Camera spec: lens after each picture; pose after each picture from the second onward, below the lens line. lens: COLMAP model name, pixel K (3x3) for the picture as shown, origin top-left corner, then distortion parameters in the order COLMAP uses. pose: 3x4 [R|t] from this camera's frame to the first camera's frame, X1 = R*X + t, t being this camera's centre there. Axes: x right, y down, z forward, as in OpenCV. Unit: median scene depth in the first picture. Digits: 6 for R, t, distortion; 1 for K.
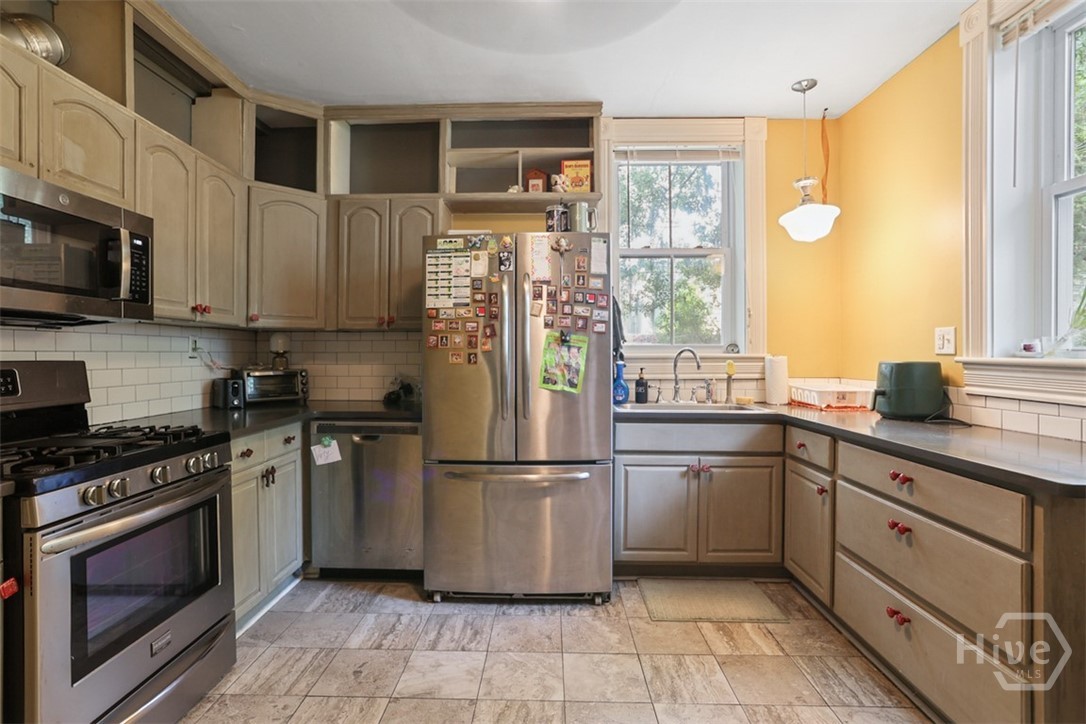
lens RADIAL K [[518.9, 0, 546.2], [0, 518.9, 360.5], [0, 0, 1]] dist [-0.043904, 0.000551]
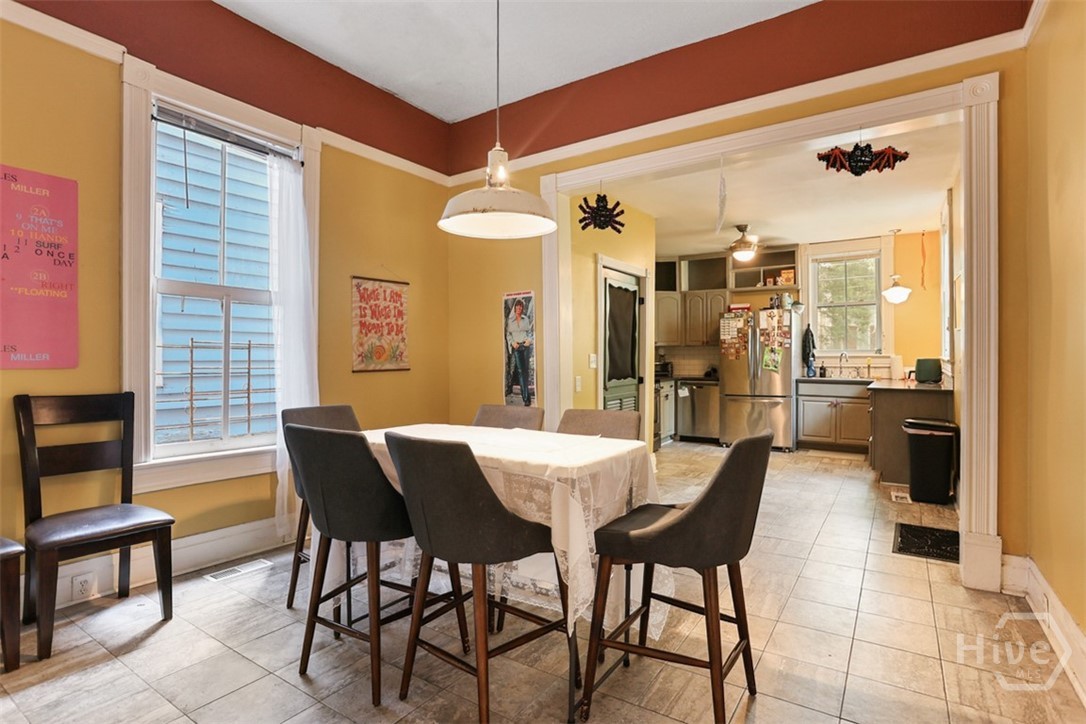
lens RADIAL K [[518.9, 0, 543.7], [0, 518.9, 355.2], [0, 0, 1]] dist [-0.043904, 0.000551]
pose [[0.836336, -0.004641, -0.548198, 0.443232], [0.000868, 0.999974, -0.007141, 0.002947], [0.548217, 0.005496, 0.836318, -1.653688]]
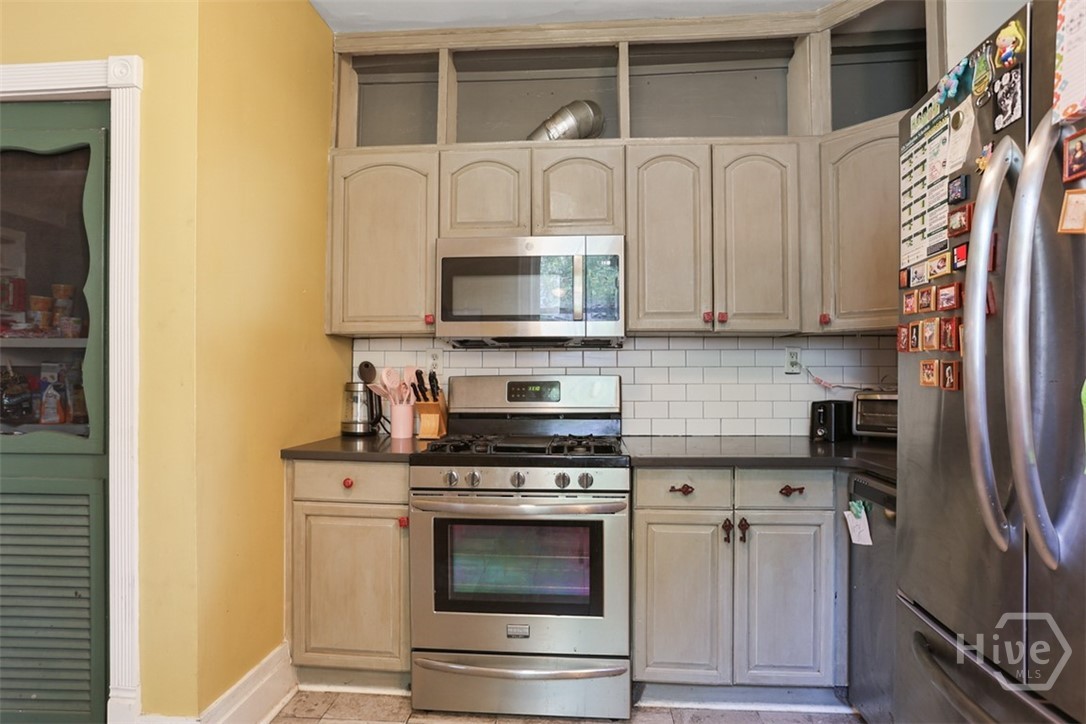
lens RADIAL K [[601.0, 0, 546.5], [0, 601.0, 365.6], [0, 0, 1]] dist [-0.006217, -0.000511]
pose [[-0.066637, -0.012883, -0.997694, 0.306367], [-0.009922, 0.999876, -0.012249, -0.002460], [0.997728, 0.009083, -0.066757, 0.644977]]
